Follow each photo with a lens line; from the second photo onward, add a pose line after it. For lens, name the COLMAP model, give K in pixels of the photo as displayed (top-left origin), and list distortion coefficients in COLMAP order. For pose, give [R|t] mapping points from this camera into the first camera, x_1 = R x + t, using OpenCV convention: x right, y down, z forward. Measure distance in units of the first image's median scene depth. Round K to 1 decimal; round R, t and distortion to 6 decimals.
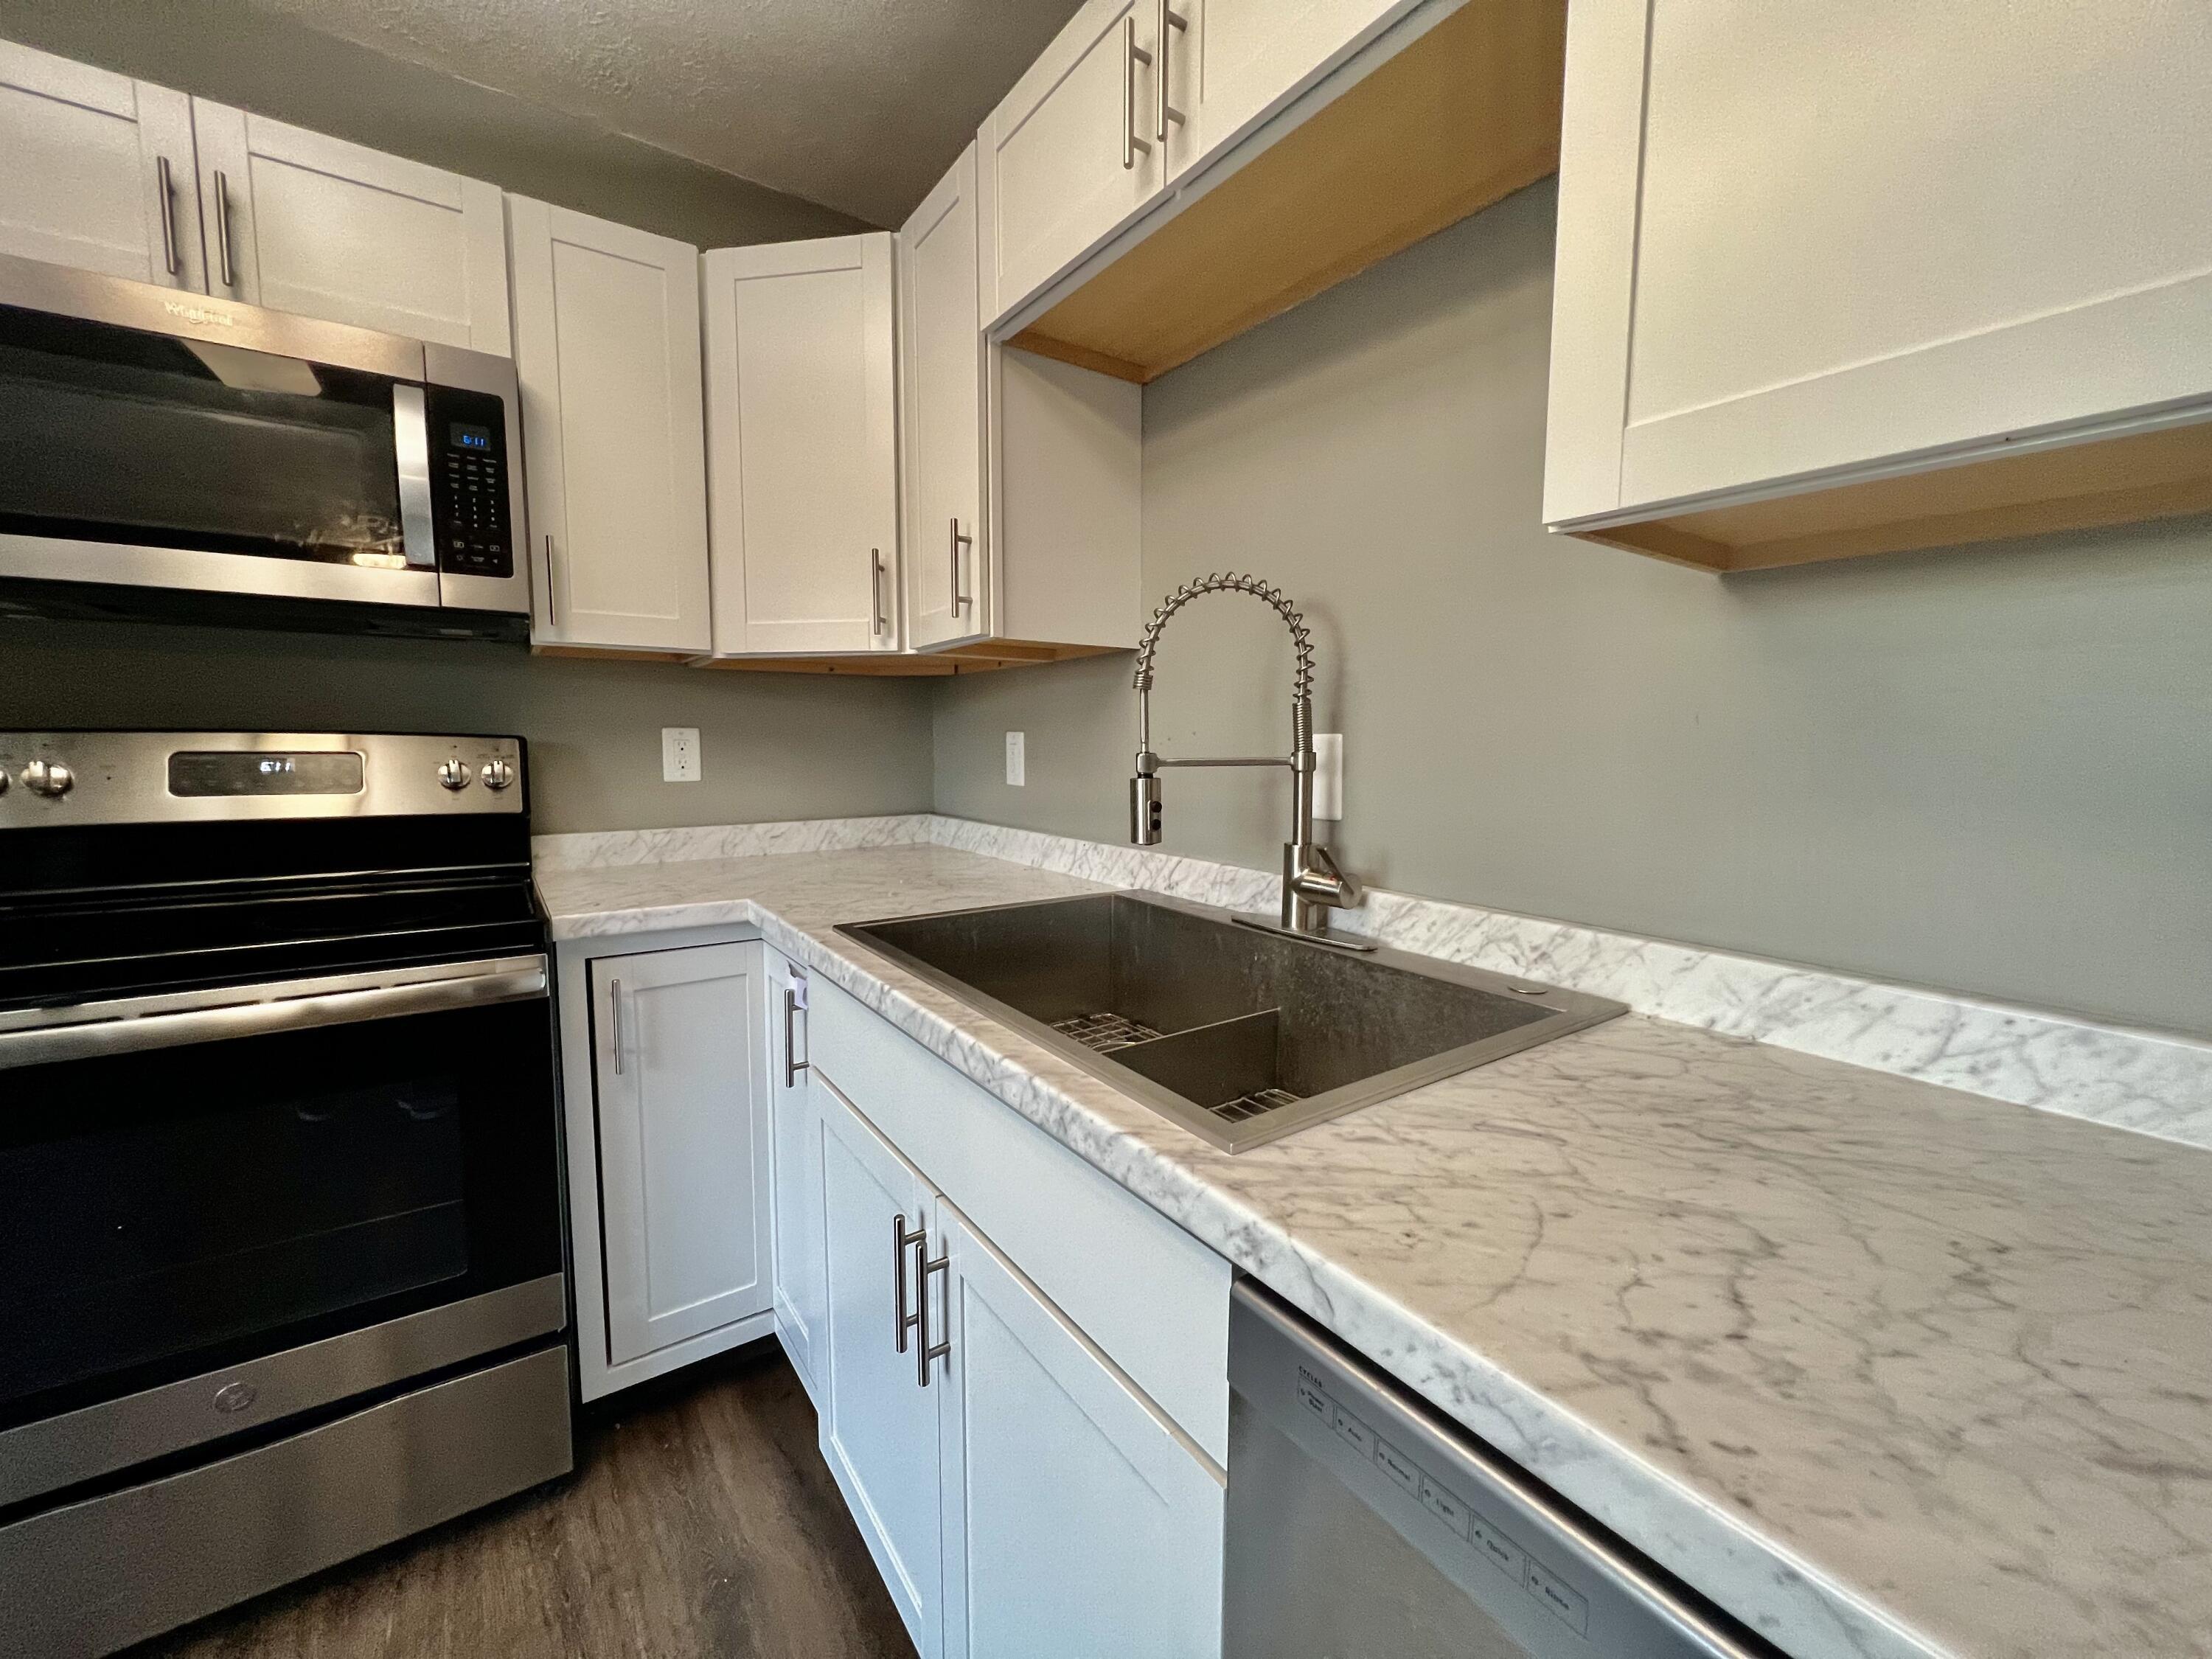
lens RADIAL K [[892.4, 0, 1114.9], [0, 892.4, 824.6], [0, 0, 1]] dist [-0.000085, 0.000302]
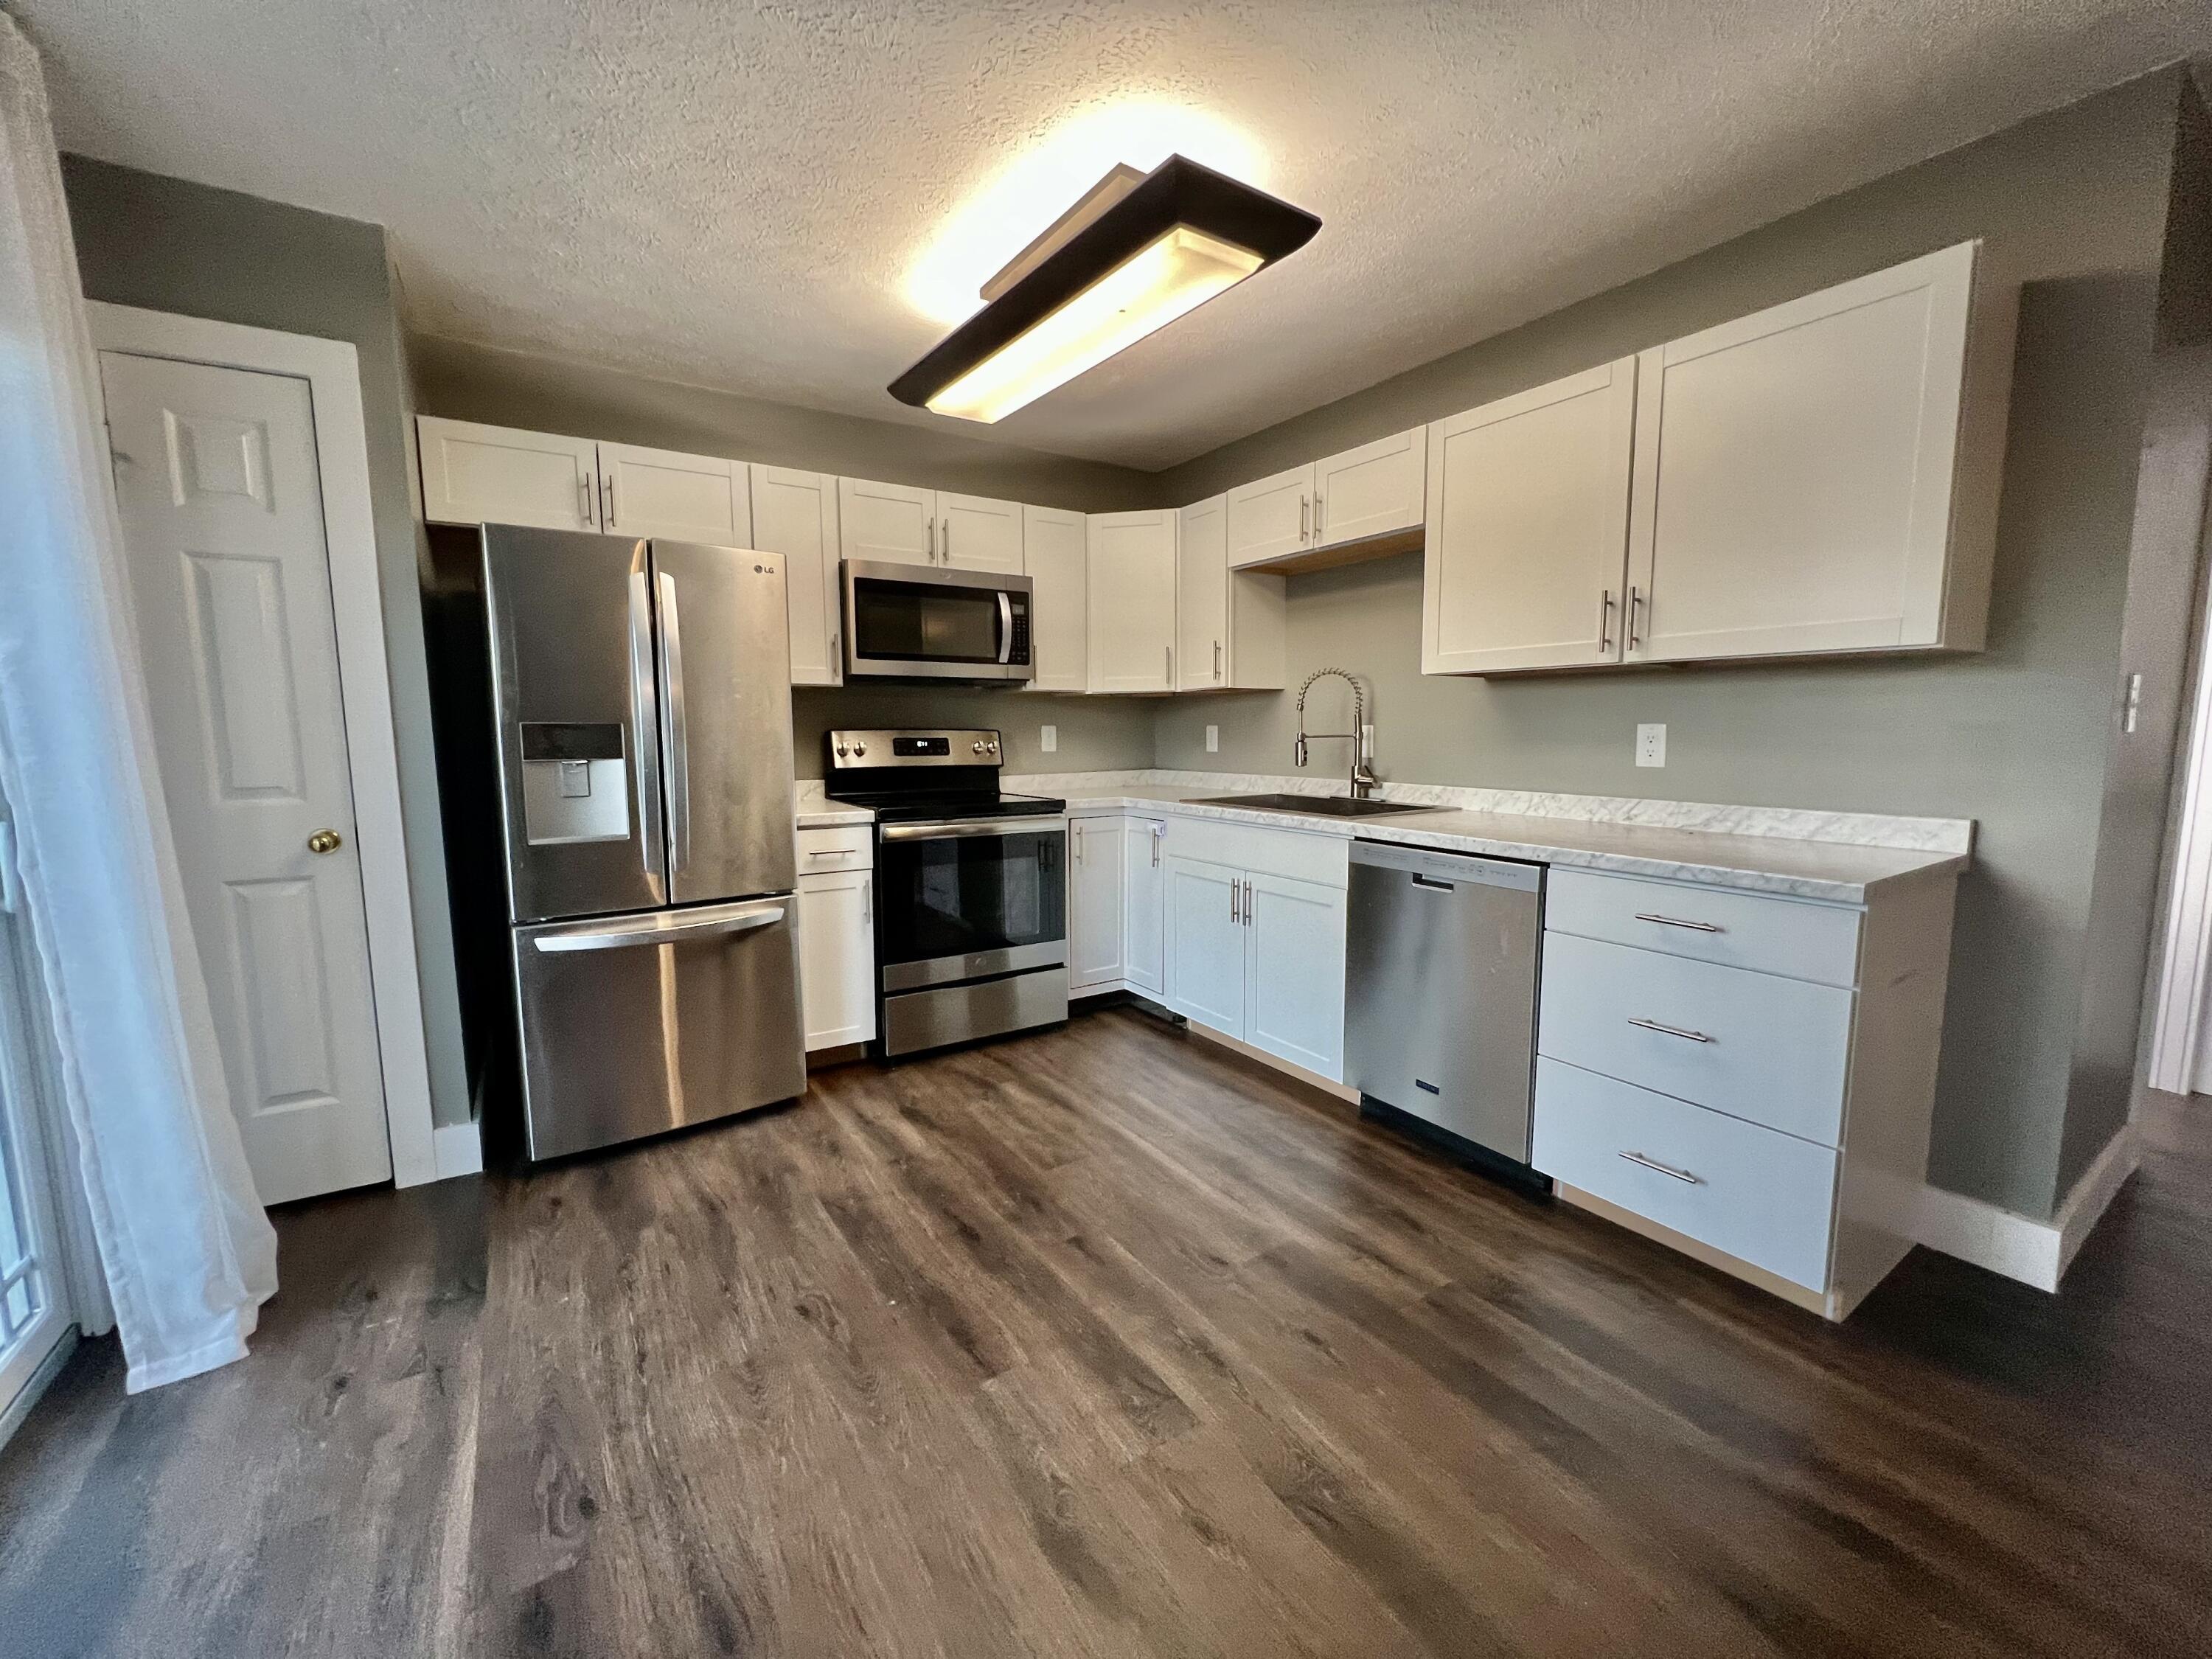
lens RADIAL K [[892.4, 0, 1114.9], [0, 892.4, 824.6], [0, 0, 1]] dist [-0.000085, 0.000302]
pose [[0.999310, -0.009166, -0.036002, -0.389465], [0.009662, 0.999861, 0.013610, 0.139612], [0.035872, -0.013948, 0.999259, -1.561993]]
